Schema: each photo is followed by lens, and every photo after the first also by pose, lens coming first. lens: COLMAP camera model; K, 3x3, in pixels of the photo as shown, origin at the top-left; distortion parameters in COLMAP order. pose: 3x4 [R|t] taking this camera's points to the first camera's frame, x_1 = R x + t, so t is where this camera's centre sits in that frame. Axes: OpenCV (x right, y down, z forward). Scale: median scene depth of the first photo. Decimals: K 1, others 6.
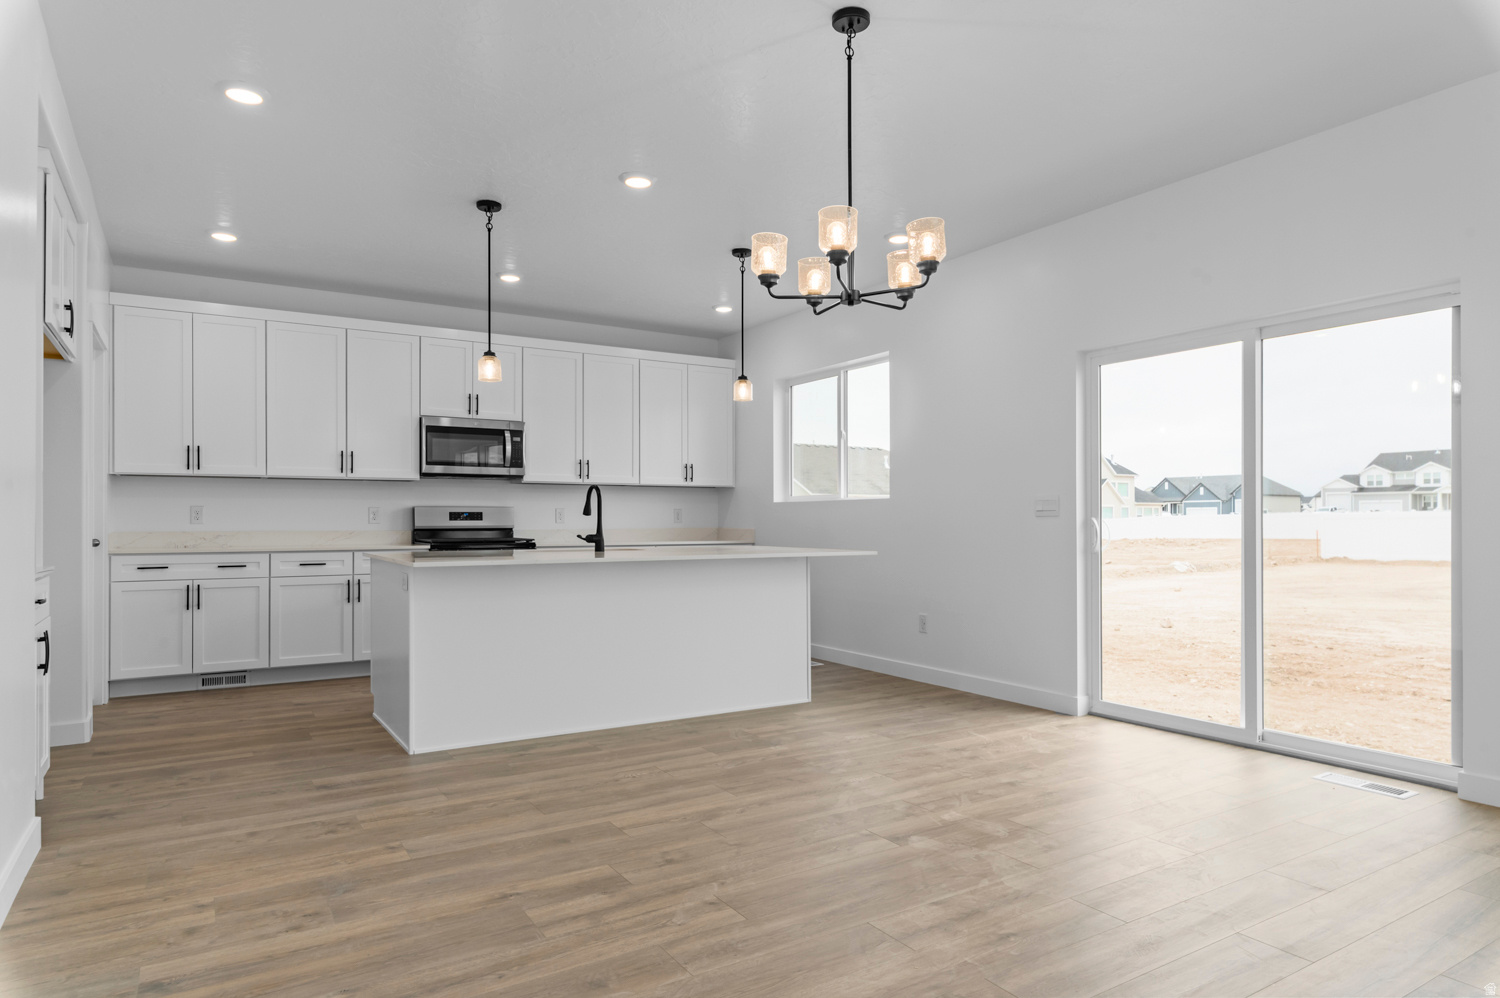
lens RADIAL K [[891.5, 0, 768.2], [0, 891.5, 506.6], [0, 0, 1]] dist [0.005522, -0.000682]
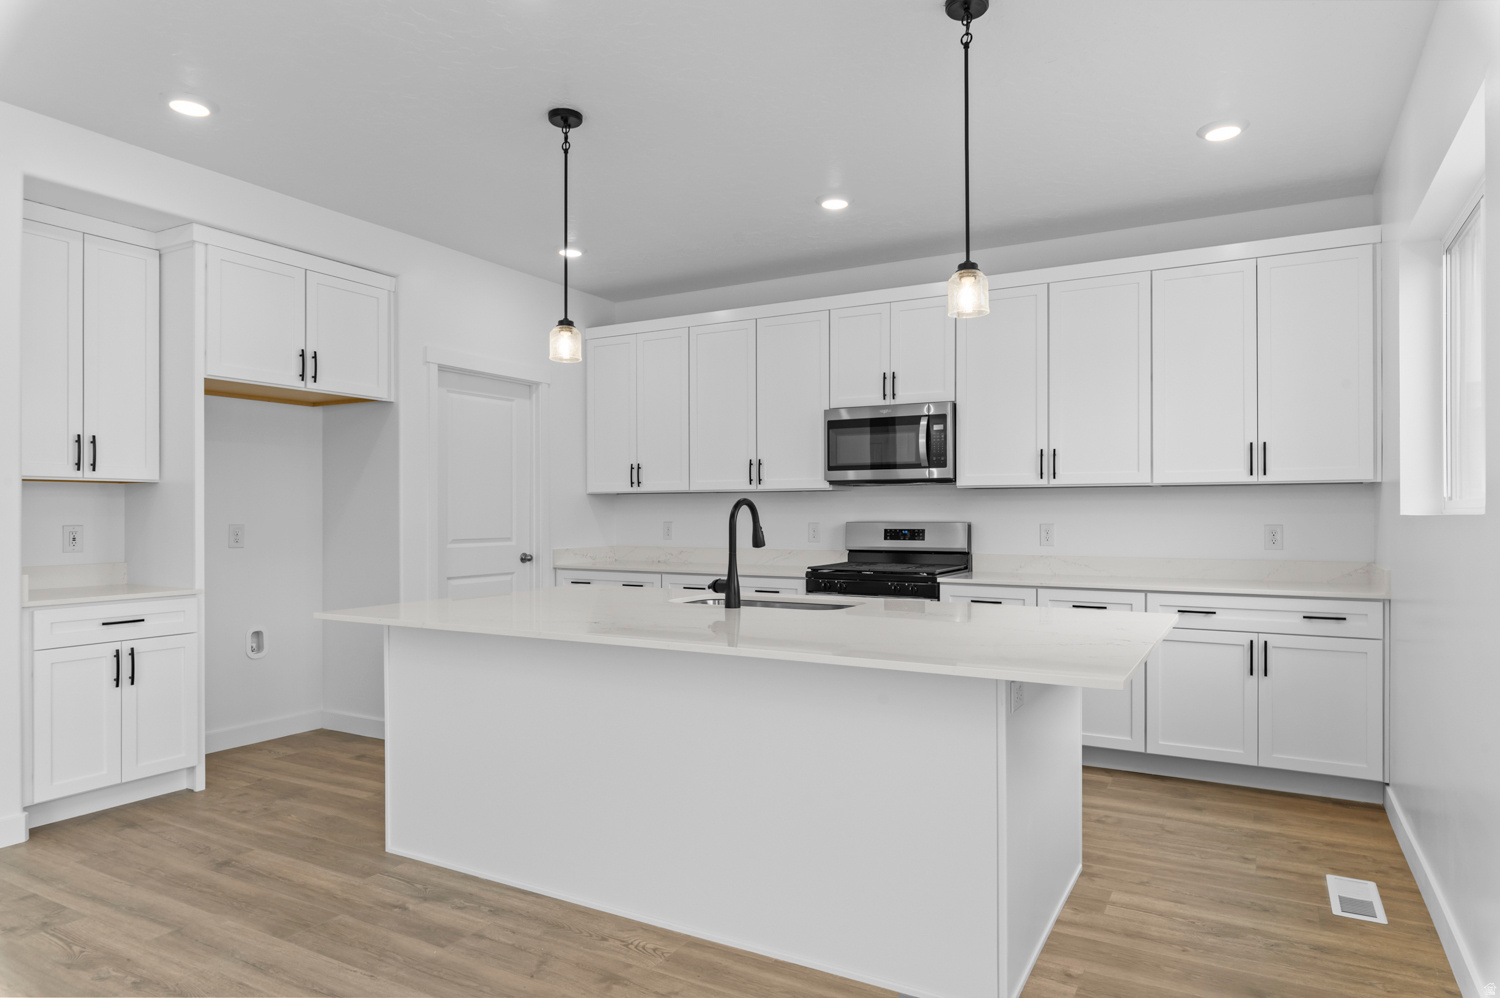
lens RADIAL K [[891.5, 0, 768.2], [0, 891.5, 506.6], [0, 0, 1]] dist [0.005522, -0.000682]
pose [[0.475323, -0.007219, -0.879782, 0.286886], [0.014083, 0.999901, -0.000595, -0.014895], [0.879699, -0.012107, 0.475378, 0.573644]]
